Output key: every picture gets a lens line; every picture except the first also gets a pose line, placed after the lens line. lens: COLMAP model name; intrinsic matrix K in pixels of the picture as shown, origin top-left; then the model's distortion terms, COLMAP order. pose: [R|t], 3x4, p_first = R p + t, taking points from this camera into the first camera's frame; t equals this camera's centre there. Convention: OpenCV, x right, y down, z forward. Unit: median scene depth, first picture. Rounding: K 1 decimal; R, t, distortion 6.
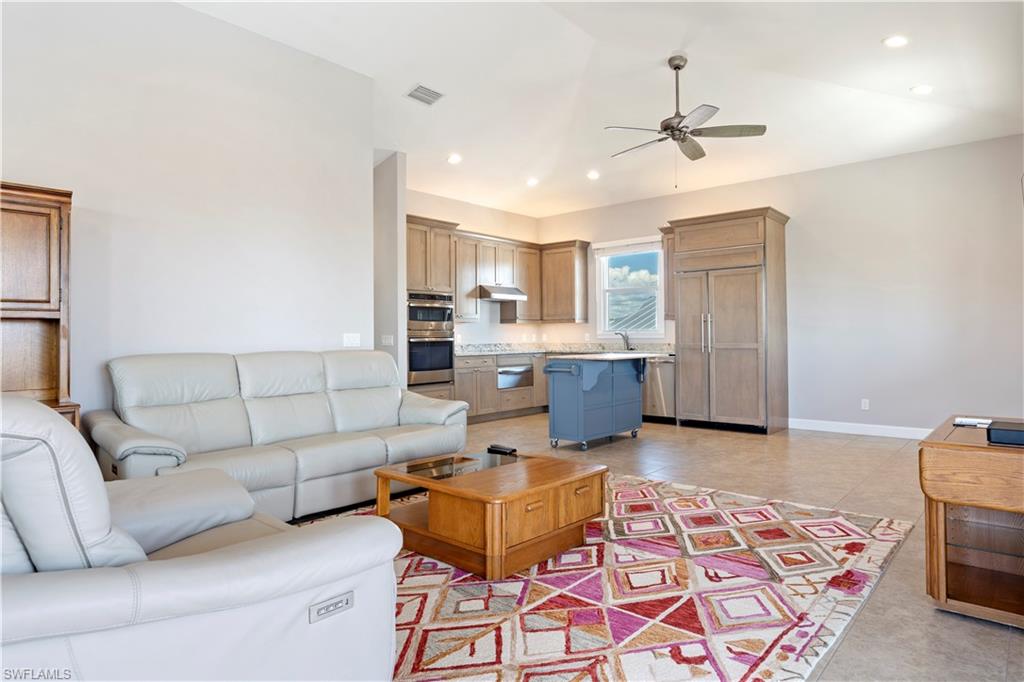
lens RADIAL K [[603.0, 0, 506.0], [0, 603.0, 323.6], [0, 0, 1]] dist [0.022299, 0.001947]
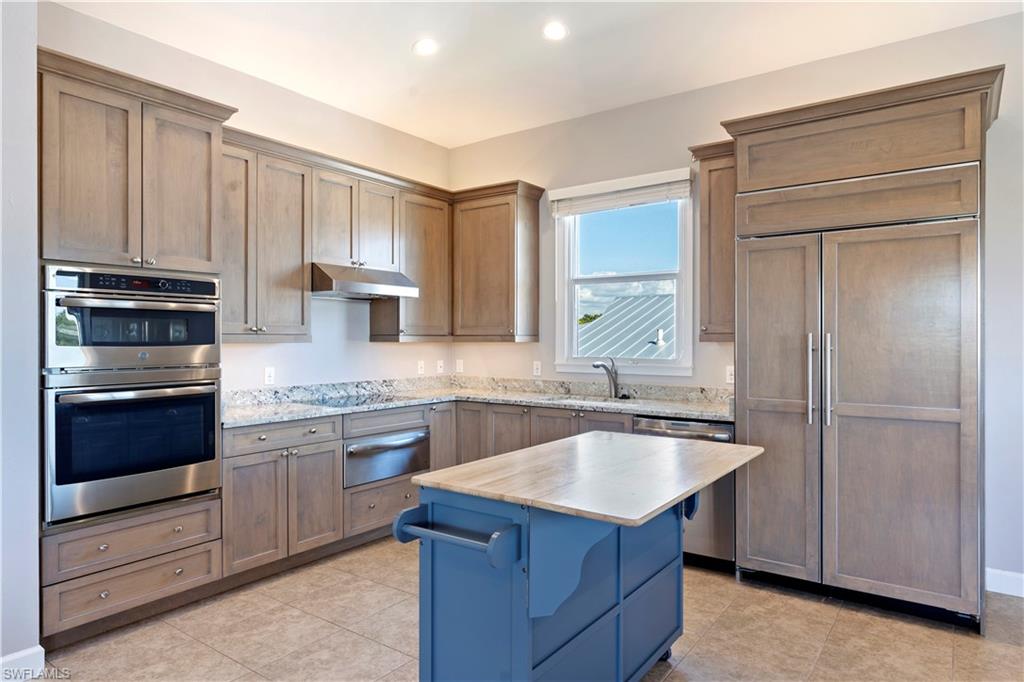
lens RADIAL K [[622.2, 0, 512.1], [0, 622.2, 342.4], [0, 0, 1]] dist [-0.001821, 0.001026]
pose [[0.994363, 0.006709, 0.105816, 0.054567], [-0.009554, 0.999606, 0.026394, -0.014703], [-0.105598, -0.027256, 0.994035, 0.457243]]
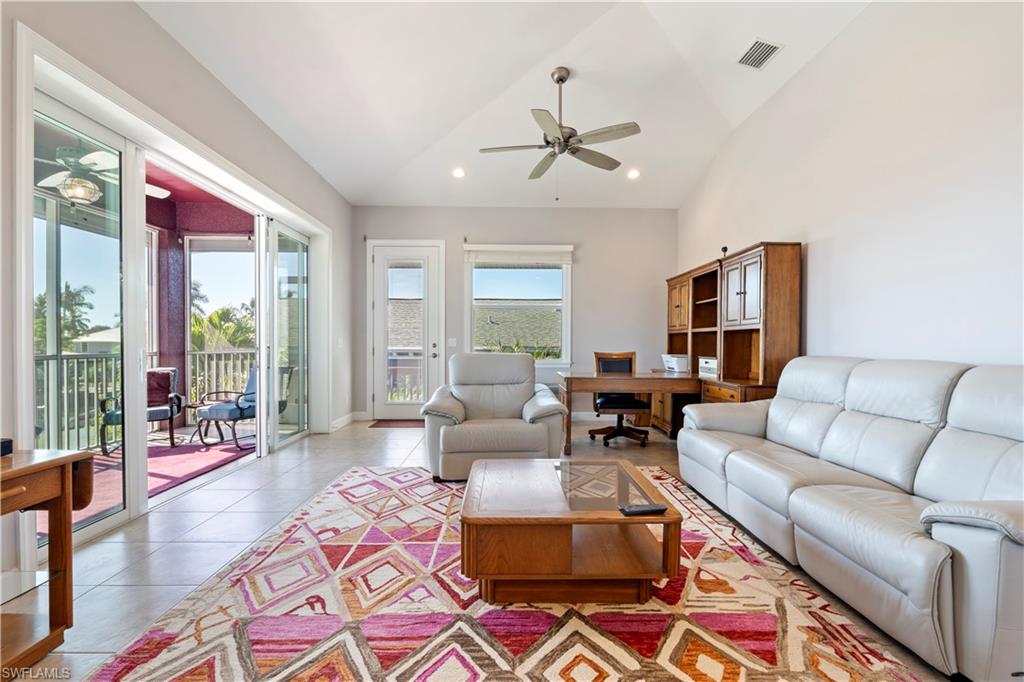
lens RADIAL K [[467.0, 0, 510.7], [0, 467.0, 346.3], [0, 0, 1]] dist [-0.004324, 0.000660]
pose [[-0.735786, 0.005196, -0.677194, 2.706813], [0.013024, 0.999894, -0.006479, 0.186076], [0.677089, -0.013587, -0.735776, 7.779791]]
